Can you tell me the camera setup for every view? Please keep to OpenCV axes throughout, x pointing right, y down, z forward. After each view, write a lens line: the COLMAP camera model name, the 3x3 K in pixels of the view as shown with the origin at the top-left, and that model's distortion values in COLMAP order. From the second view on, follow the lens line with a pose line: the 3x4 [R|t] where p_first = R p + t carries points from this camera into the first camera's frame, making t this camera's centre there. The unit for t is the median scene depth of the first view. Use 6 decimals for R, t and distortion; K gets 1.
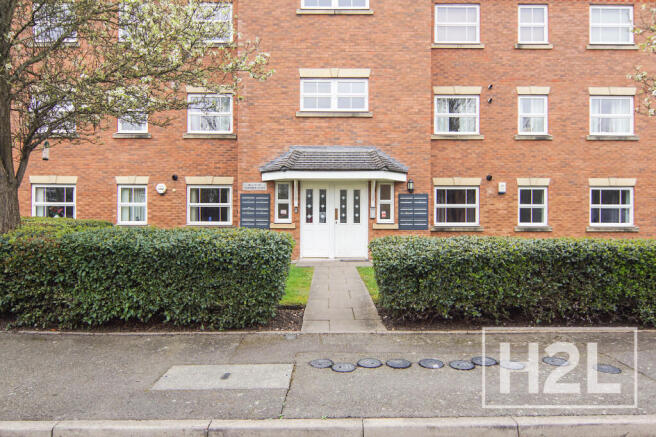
lens RADIAL K [[445.7, 0, 327.5], [0, 445.7, 196.3], [0, 0, 1]] dist [-0.008809, -0.004111]
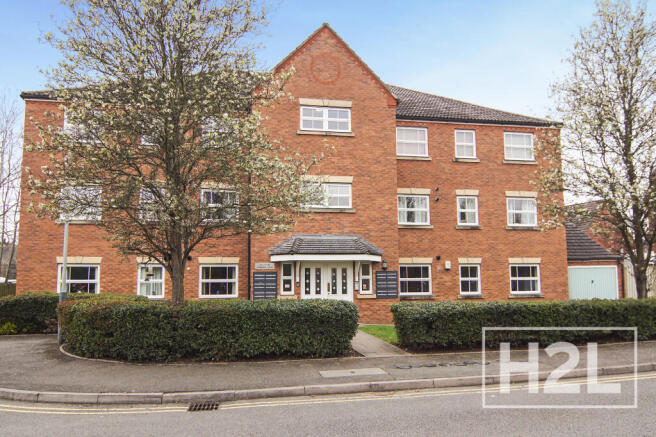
lens RADIAL K [[456.8, 0, 328.0], [0, 456.8, 218.5], [0, 0, 1]] dist [0.000310, -0.001294]
pose [[0.986698, 0.011236, 0.162175, -0.180434], [0.005429, 0.994775, -0.101949, -0.021057], [-0.162473, 0.101473, 0.981481, -0.287761]]
